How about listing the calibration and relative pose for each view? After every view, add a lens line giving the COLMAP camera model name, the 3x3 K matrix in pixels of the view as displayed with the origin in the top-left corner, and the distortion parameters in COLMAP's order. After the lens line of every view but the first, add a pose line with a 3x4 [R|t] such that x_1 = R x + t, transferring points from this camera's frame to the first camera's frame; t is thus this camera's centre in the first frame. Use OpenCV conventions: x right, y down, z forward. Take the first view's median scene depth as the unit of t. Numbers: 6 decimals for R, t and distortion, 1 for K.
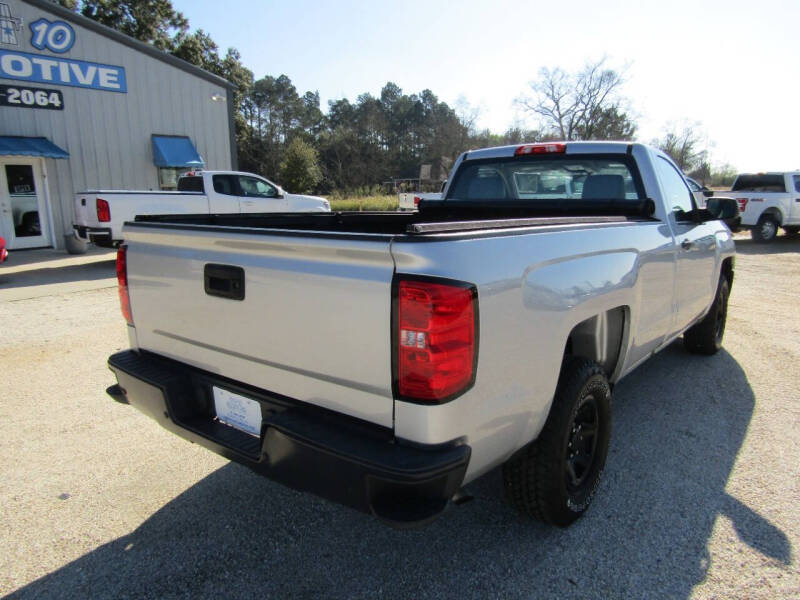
lens RADIAL K [[568.0, 0, 403.8], [0, 568.0, 297.8], [0, 0, 1]] dist [-0.011912, 0.004200]
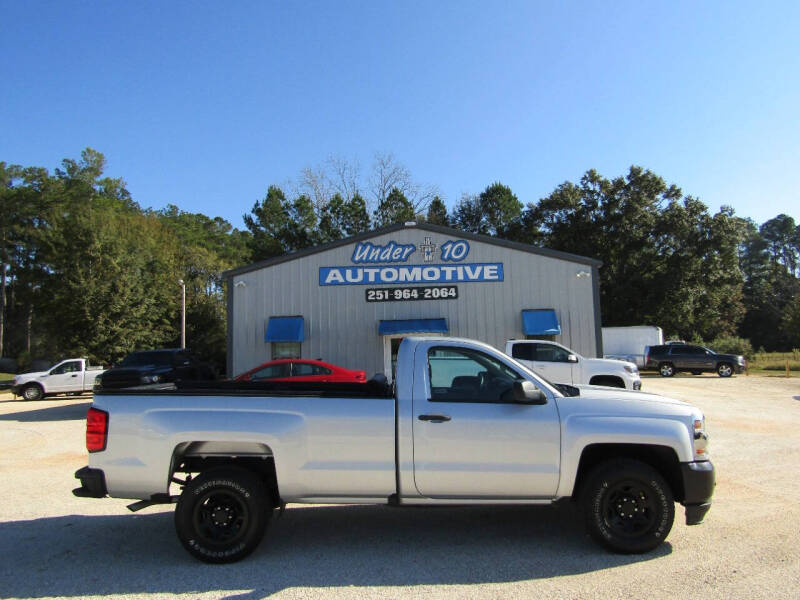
lens RADIAL K [[568.0, 0, 402.7], [0, 568.0, 300.2], [0, 0, 1]] dist [-0.011912, 0.004200]
pose [[0.620691, -0.073779, -0.780577, 0.413980], [-0.134281, 0.970850, -0.198540, -0.025327], [0.772471, 0.228048, 0.592691, 0.045519]]
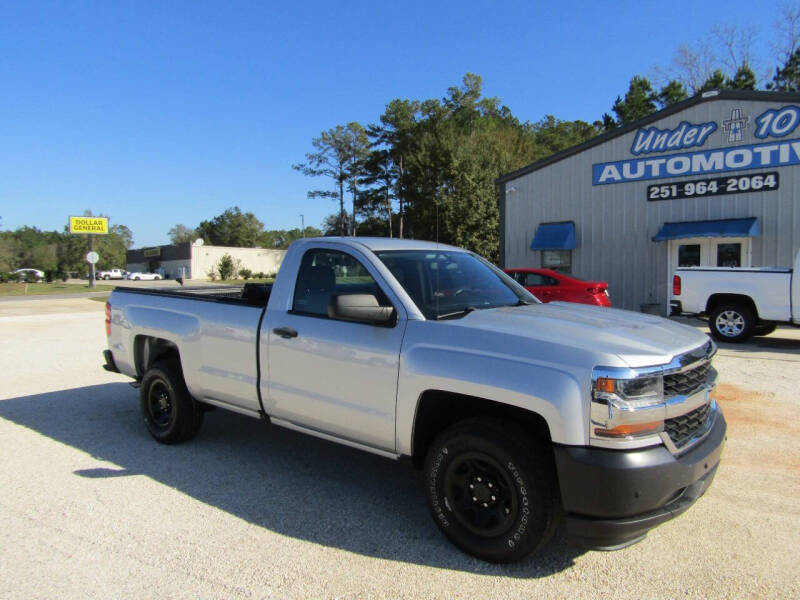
lens RADIAL K [[568.0, 0, 402.7], [0, 568.0, 298.3], [0, 0, 1]] dist [-0.011912, 0.004200]
pose [[-0.013492, 0.063392, -0.997897, 0.443939], [-0.180320, 0.981472, 0.064787, -0.075978], [0.983515, 0.180815, -0.001811, 0.347508]]
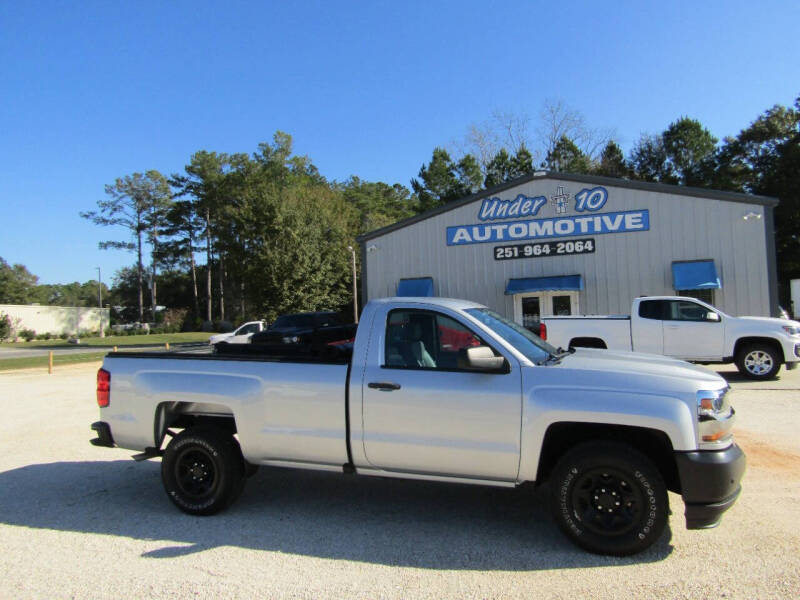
lens RADIAL K [[568.0, 0, 403.1], [0, 568.0, 299.6], [0, 0, 1]] dist [-0.011912, 0.004200]
pose [[0.331920, -0.029350, -0.942851, 0.459419], [-0.148971, 0.985342, -0.083116, -0.050639], [0.931470, 0.168045, 0.322683, 0.183960]]
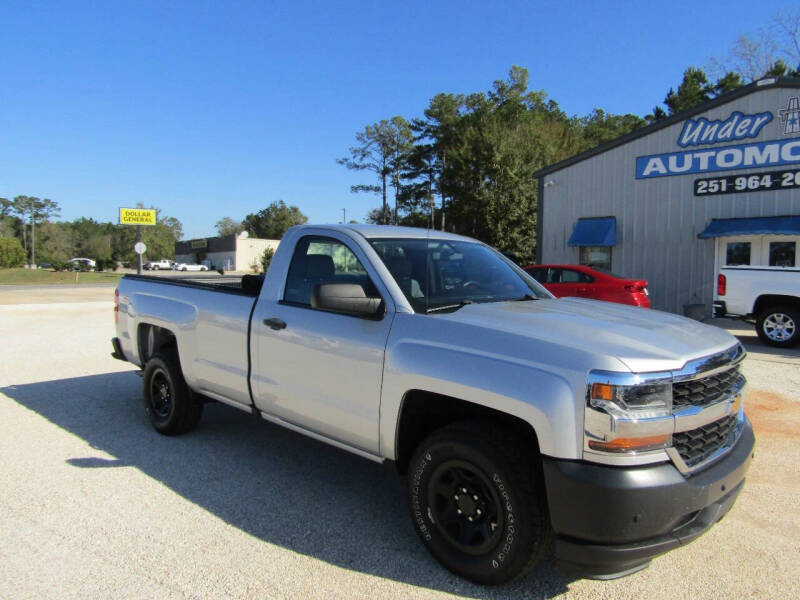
lens RADIAL K [[568.0, 0, 404.4], [0, 568.0, 299.9], [0, 0, 1]] dist [-0.011912, 0.004200]
pose [[-0.086366, 0.072991, -0.993586, 0.421772], [-0.195691, 0.976641, 0.088757, -0.077071], [0.976855, 0.202102, -0.070065, 0.370220]]
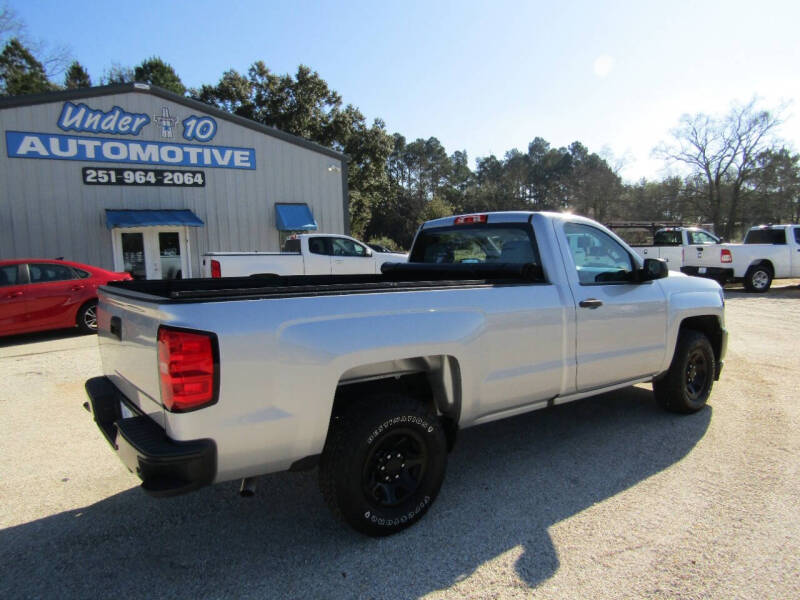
lens RADIAL K [[568.0, 0, 402.6], [0, 568.0, 299.0], [0, 0, 1]] dist [-0.011912, 0.004200]
pose [[0.964784, 0.006462, -0.262963, 0.125996], [-0.030145, 0.995828, -0.086129, 0.000231], [0.261309, 0.091023, 0.960954, -0.037045]]
